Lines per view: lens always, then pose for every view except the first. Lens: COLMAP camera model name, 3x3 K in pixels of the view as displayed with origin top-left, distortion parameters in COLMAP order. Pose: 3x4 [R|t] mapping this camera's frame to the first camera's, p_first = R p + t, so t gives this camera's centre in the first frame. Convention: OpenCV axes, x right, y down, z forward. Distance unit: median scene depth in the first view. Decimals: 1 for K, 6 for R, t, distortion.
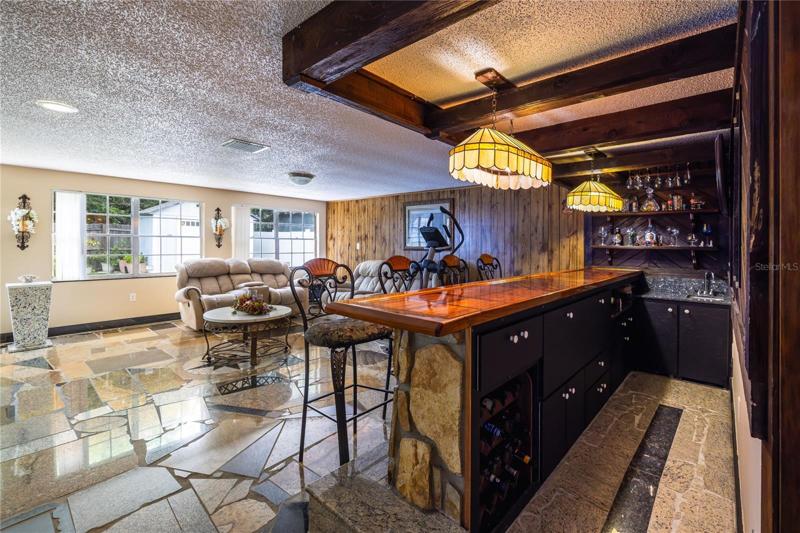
lens RADIAL K [[356.0, 0, 399.3], [0, 356.0, 242.5], [0, 0, 1]] dist [0.000883, 0.000072]
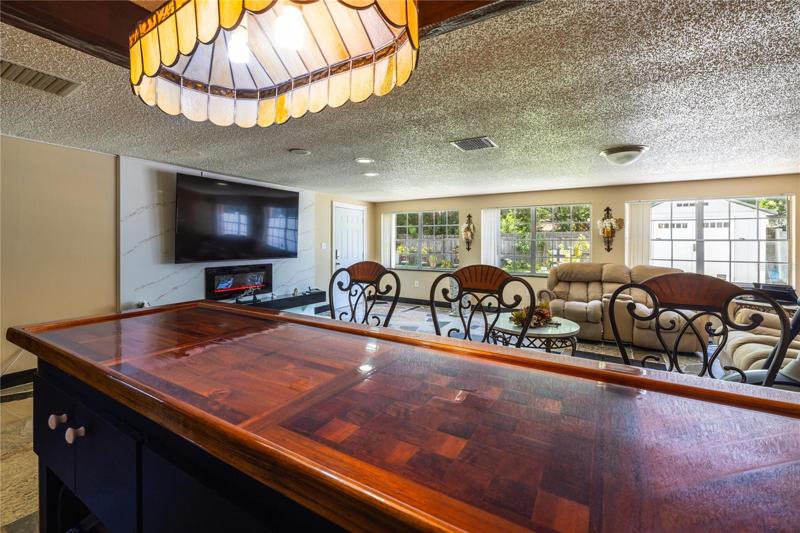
lens RADIAL K [[335.3, 0, 400.0], [0, 335.3, 266.5], [0, 0, 1]] dist [-0.000797, -0.000147]
pose [[0.196947, 0.060656, -0.978536, 0.256404], [-0.002223, 0.998109, 0.061422, 0.001222], [0.980412, -0.009921, 0.196709, 0.368048]]
